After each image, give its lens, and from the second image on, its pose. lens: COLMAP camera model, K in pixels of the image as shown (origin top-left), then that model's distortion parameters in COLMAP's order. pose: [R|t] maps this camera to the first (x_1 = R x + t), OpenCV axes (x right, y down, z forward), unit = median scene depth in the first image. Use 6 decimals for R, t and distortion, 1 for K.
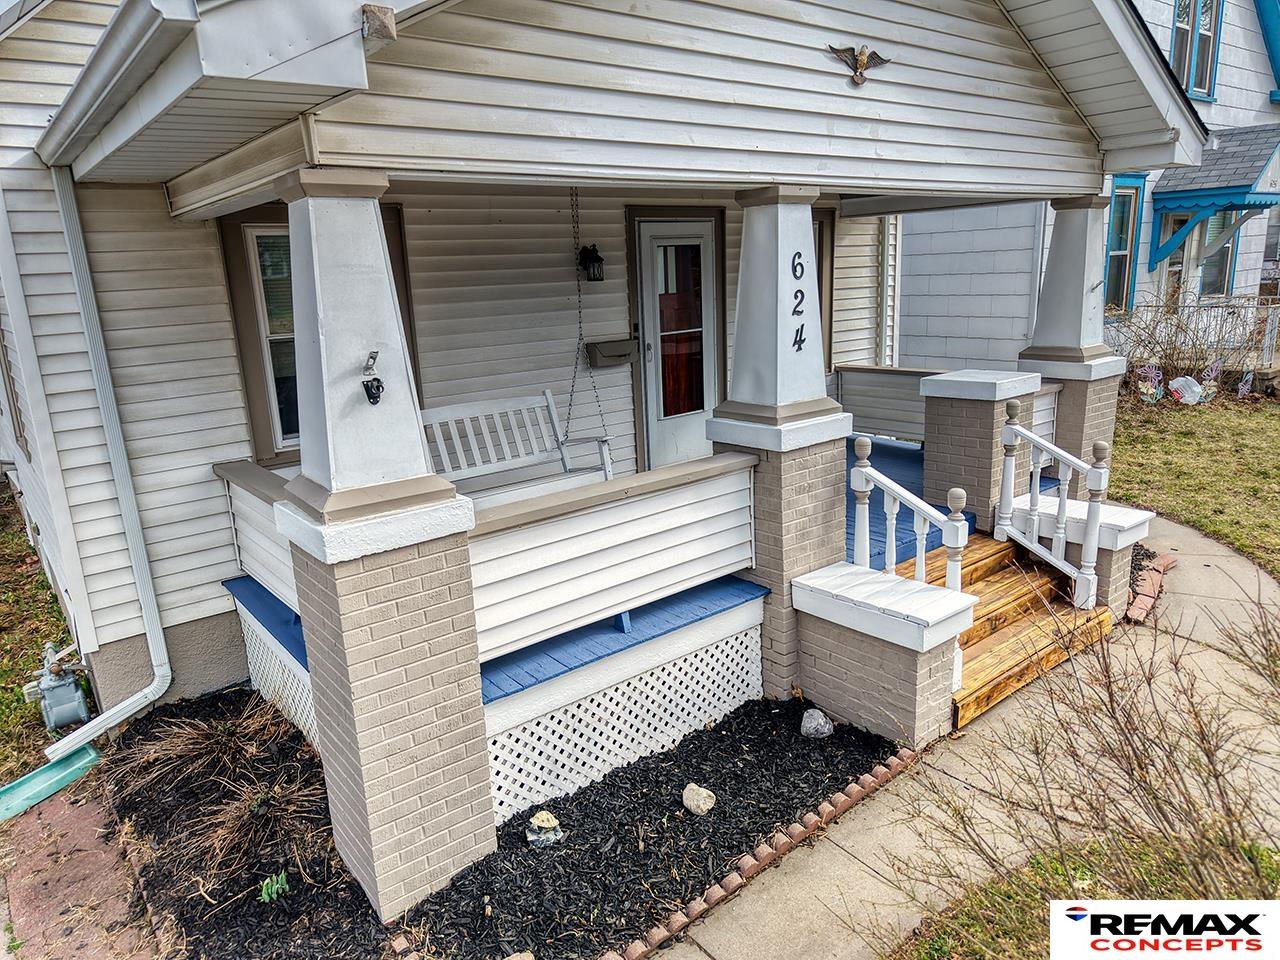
lens RADIAL K [[858.4, 0, 638.0], [0, 858.4, 484.5], [0, 0, 1]] dist [0.023782, -0.023762]
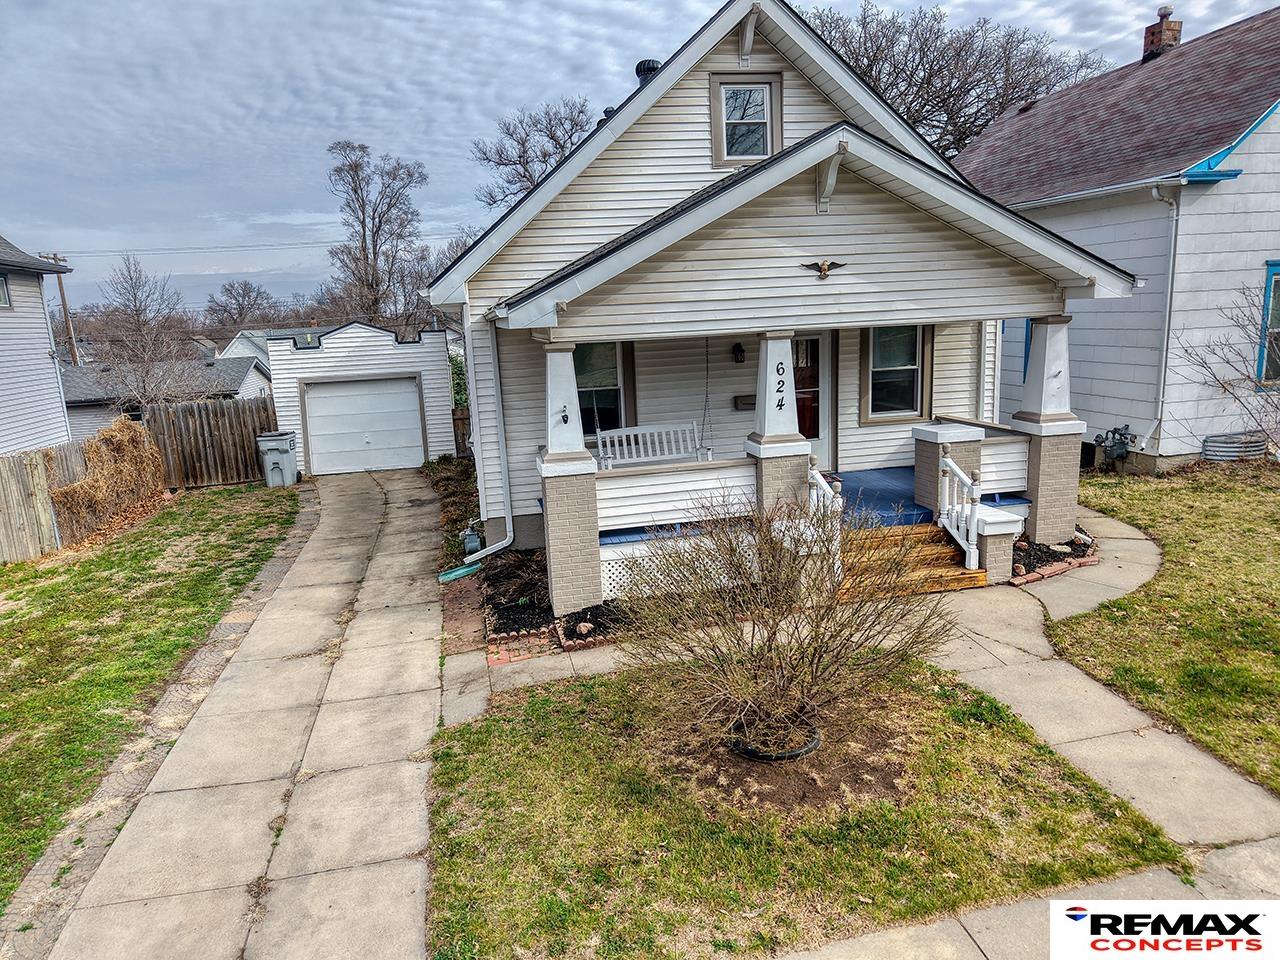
lens RADIAL K [[858.4, 0, 638.0], [0, 858.4, 484.5], [0, 0, 1]] dist [0.023782, -0.023762]
pose [[0.893374, 0.091361, -0.439928, 0.769243], [-0.102541, 0.994727, -0.001655, 0.056670], [0.437458, 0.046589, 0.898031, -0.933113]]
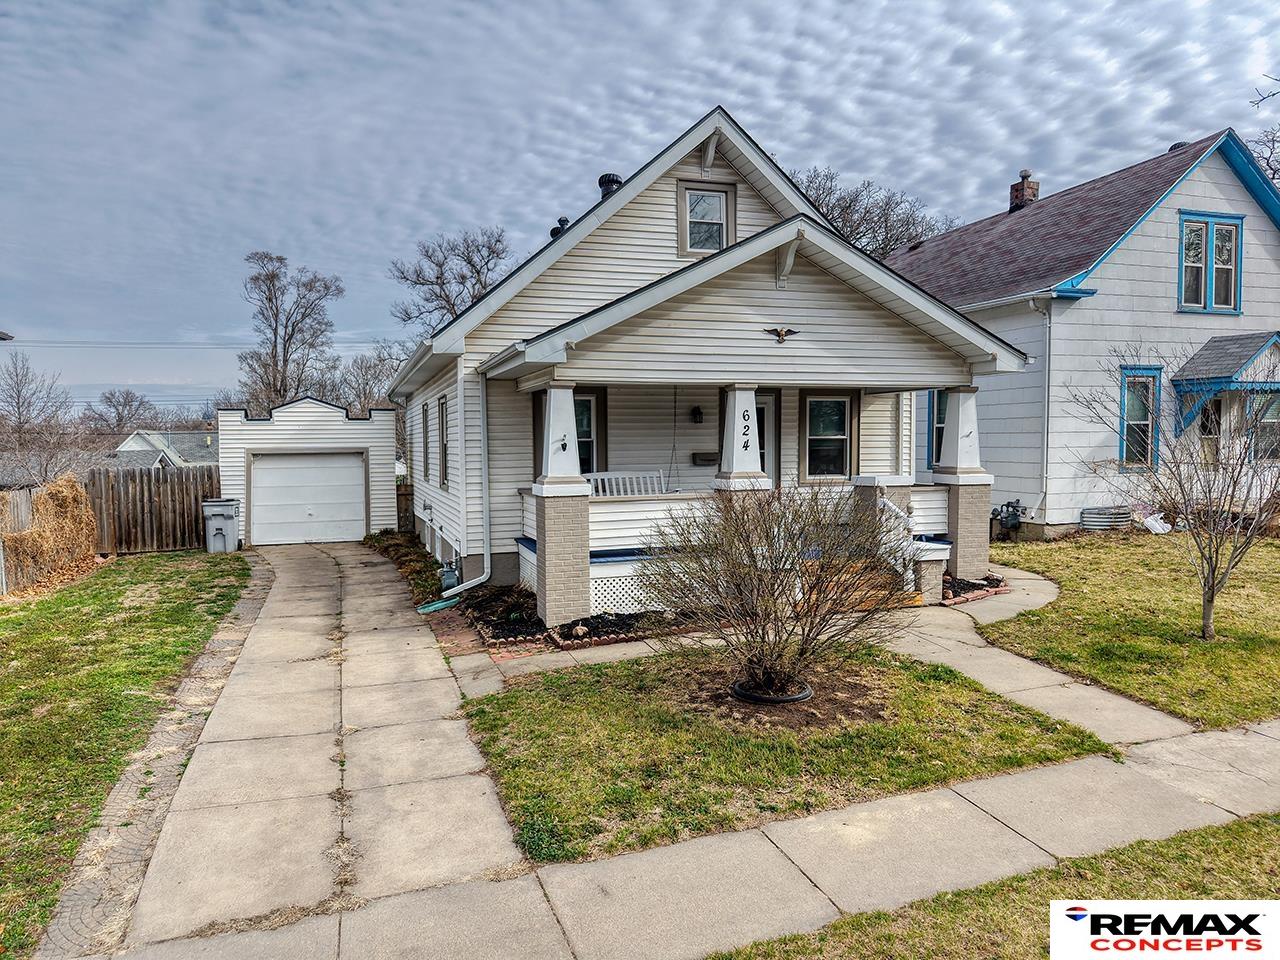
lens RADIAL K [[863.7, 0, 638.1], [0, 863.7, 483.4], [0, 0, 1]] dist [0.009034, -0.007494]
pose [[0.940441, 0.053055, -0.335792, 0.680995], [-0.114030, 0.979753, -0.164560, 0.342633], [0.320262, 0.193050, 0.927450, -1.220433]]
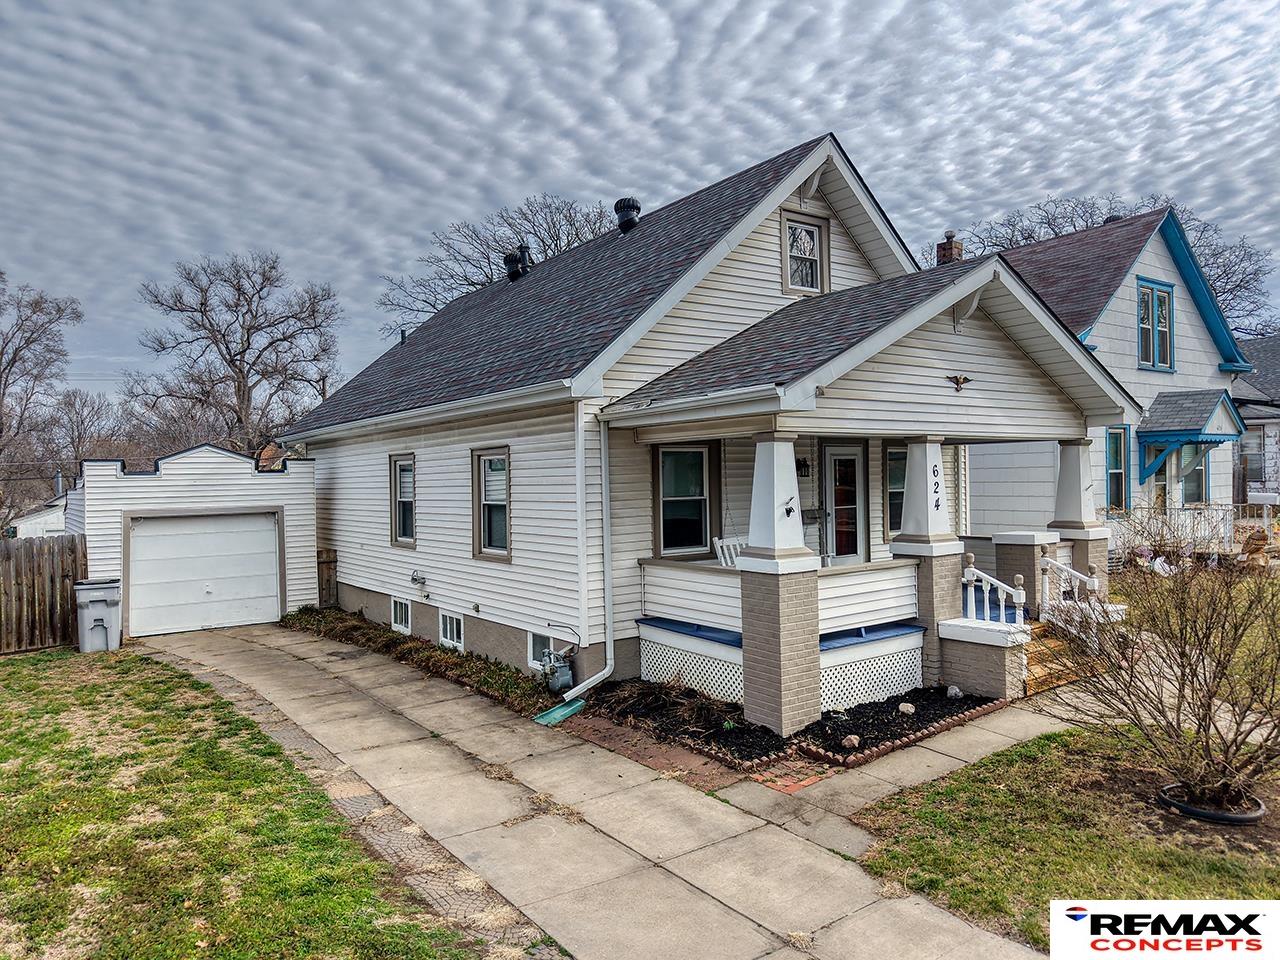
lens RADIAL K [[858.4, 0, 638.0], [0, 858.4, 484.5], [0, 0, 1]] dist [0.023782, -0.023762]
pose [[0.998689, 0.025639, -0.044305, -0.435533], [-0.035266, 0.971967, -0.232457, 0.287831], [0.037103, 0.233715, 0.971597, -1.047988]]
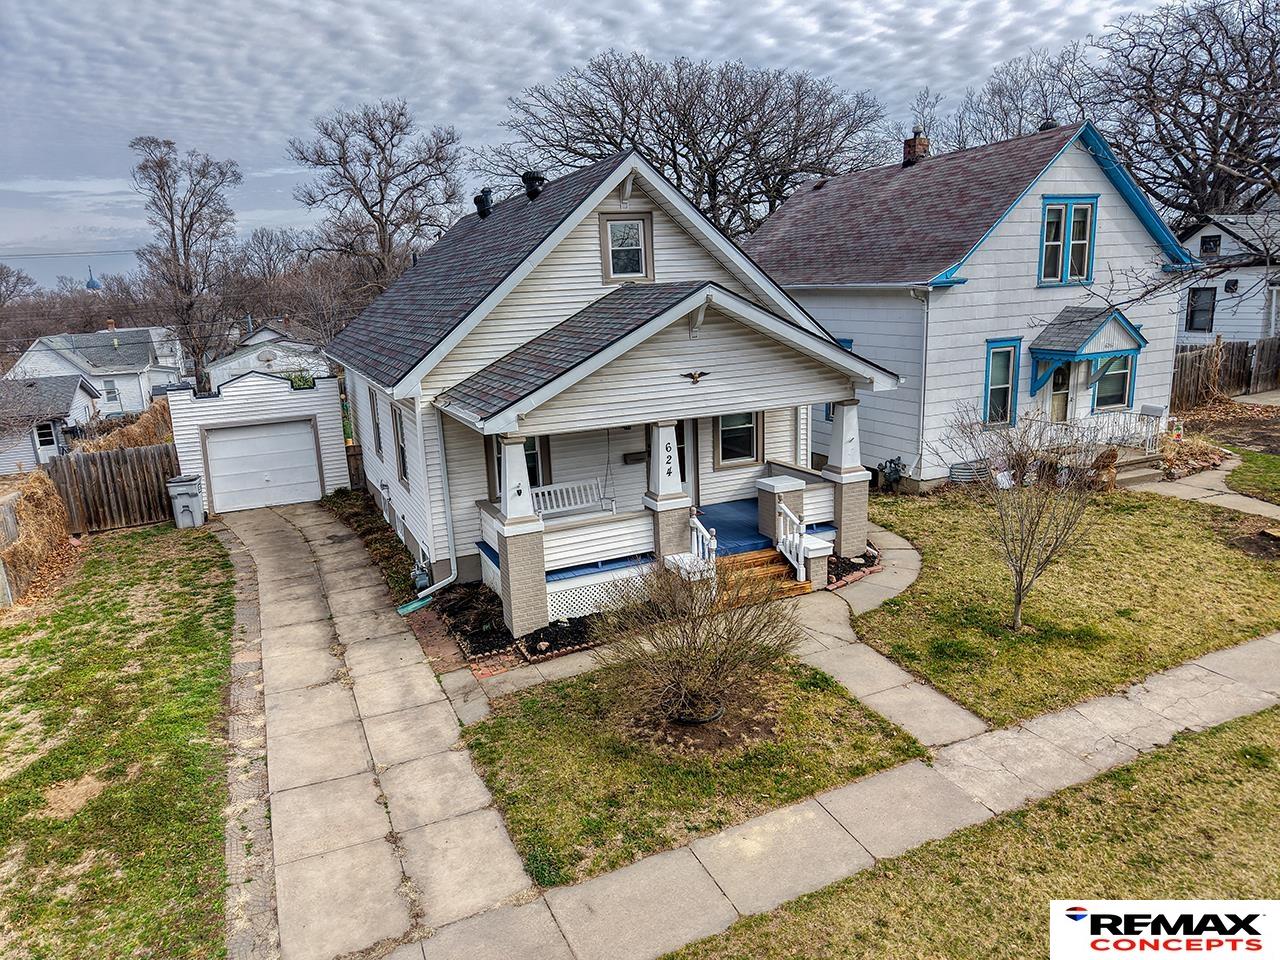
lens RADIAL K [[858.4, 0, 638.0], [0, 858.4, 484.5], [0, 0, 1]] dist [0.023782, -0.023762]
pose [[0.968551, 0.059725, -0.241541, 0.744548], [-0.061100, 0.998130, 0.001799, -0.122651], [0.241197, 0.013015, 0.970389, -1.703362]]
